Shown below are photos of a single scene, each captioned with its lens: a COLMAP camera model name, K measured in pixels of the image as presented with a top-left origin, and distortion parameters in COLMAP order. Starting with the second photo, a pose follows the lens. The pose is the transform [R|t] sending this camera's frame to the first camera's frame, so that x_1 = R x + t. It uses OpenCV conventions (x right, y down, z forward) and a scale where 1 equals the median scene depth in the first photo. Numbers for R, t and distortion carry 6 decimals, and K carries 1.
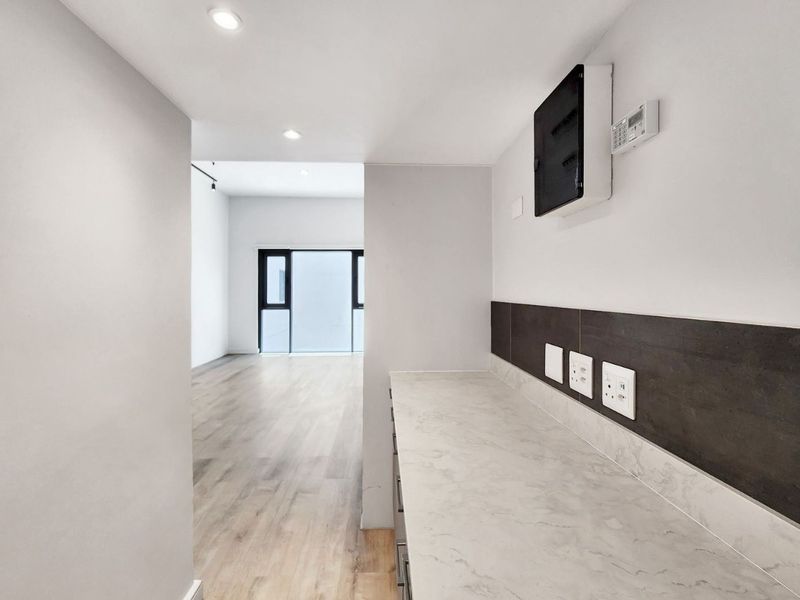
lens RADIAL K [[350.4, 0, 402.0], [0, 350.4, 292.3], [0, 0, 1]] dist [0.001009, 0.000331]
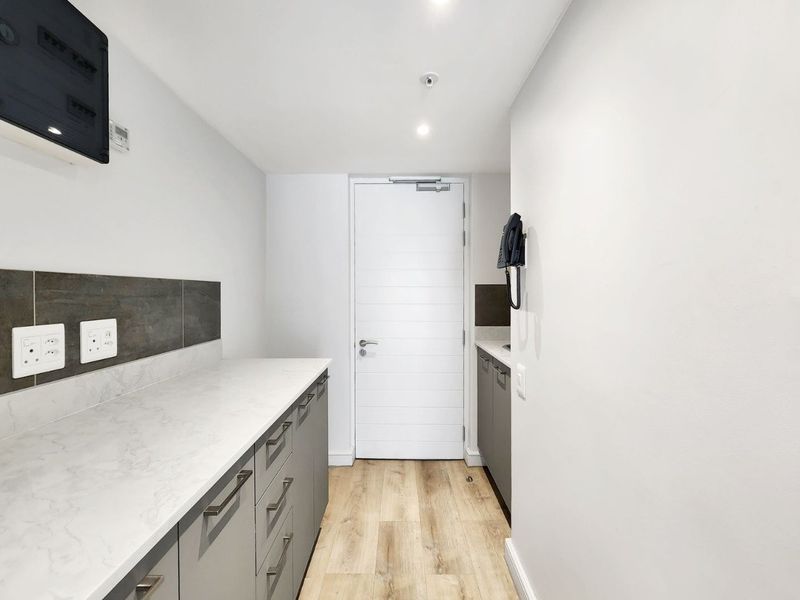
lens RADIAL K [[350.4, 0, 402.0], [0, 350.4, 292.3], [0, 0, 1]] dist [0.001009, 0.000331]
pose [[-0.998128, 0.003127, 0.061072, -0.419355], [0.003037, 0.999994, -0.001566, 0.110359], [-0.061076, -0.001378, -0.998132, 1.907732]]
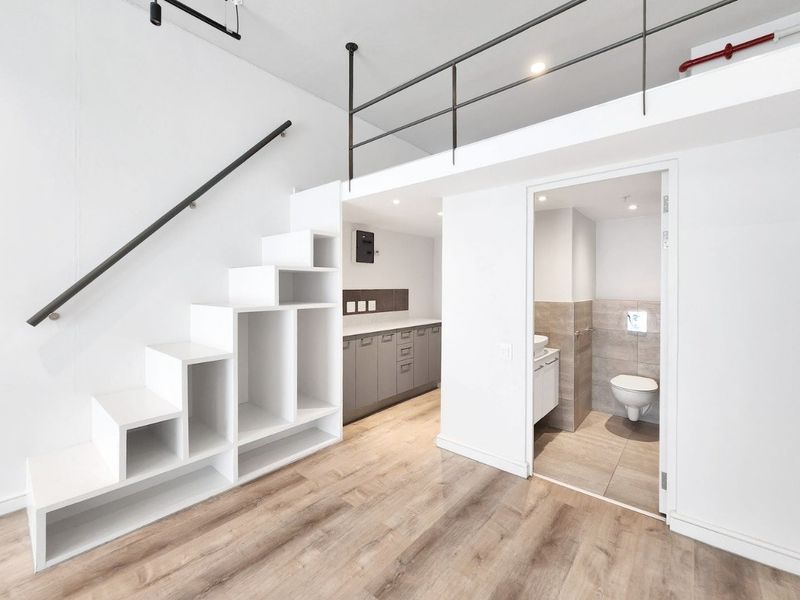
lens RADIAL K [[340.2, 0, 391.3], [0, 340.2, 287.4], [0, 0, 1]] dist [0.000247, 0.000042]
pose [[-0.710144, -0.005201, 0.704037, -2.507818], [-0.003817, 0.999986, 0.003537, 0.013173], [-0.704046, -0.000175, -0.710154, 3.669211]]
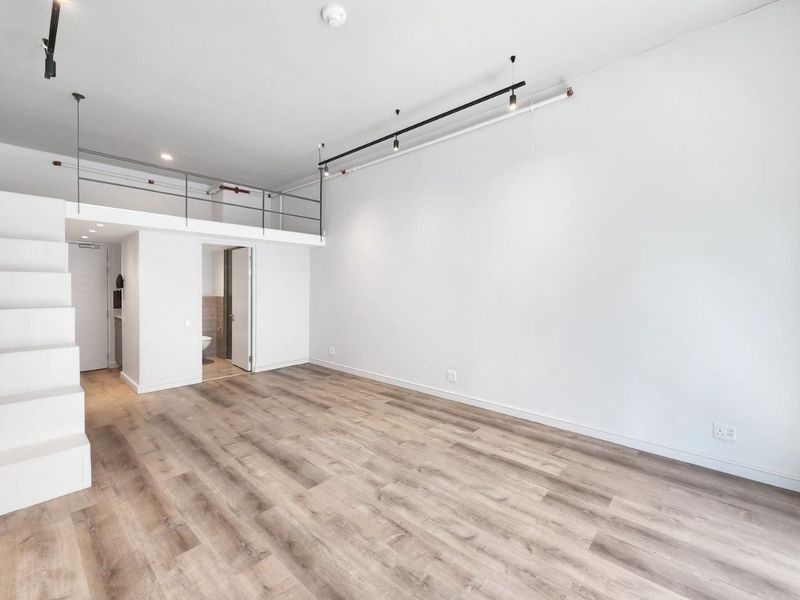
lens RADIAL K [[350.4, 0, 402.0], [0, 350.4, 292.3], [0, 0, 1]] dist [0.001009, 0.000331]
pose [[-0.718935, 0.003467, -0.695069, -0.191730], [-0.006184, 0.999916, 0.011384, -0.014736], [0.695050, 0.012483, -0.718853, 6.766970]]
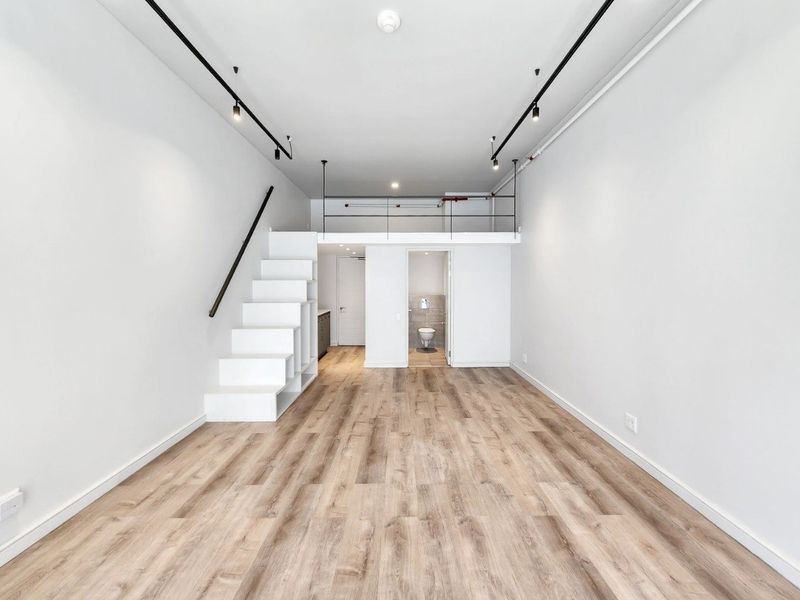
lens RADIAL K [[343.4, 0, 395.5], [0, 343.4, 287.6], [0, 0, 1]] dist [0.000457, 0.000343]
pose [[-0.997341, -0.001327, 0.072857, -1.774637], [-0.000421, 0.999922, 0.012454, -0.092066], [-0.072868, 0.012390, -0.997265, 7.058342]]
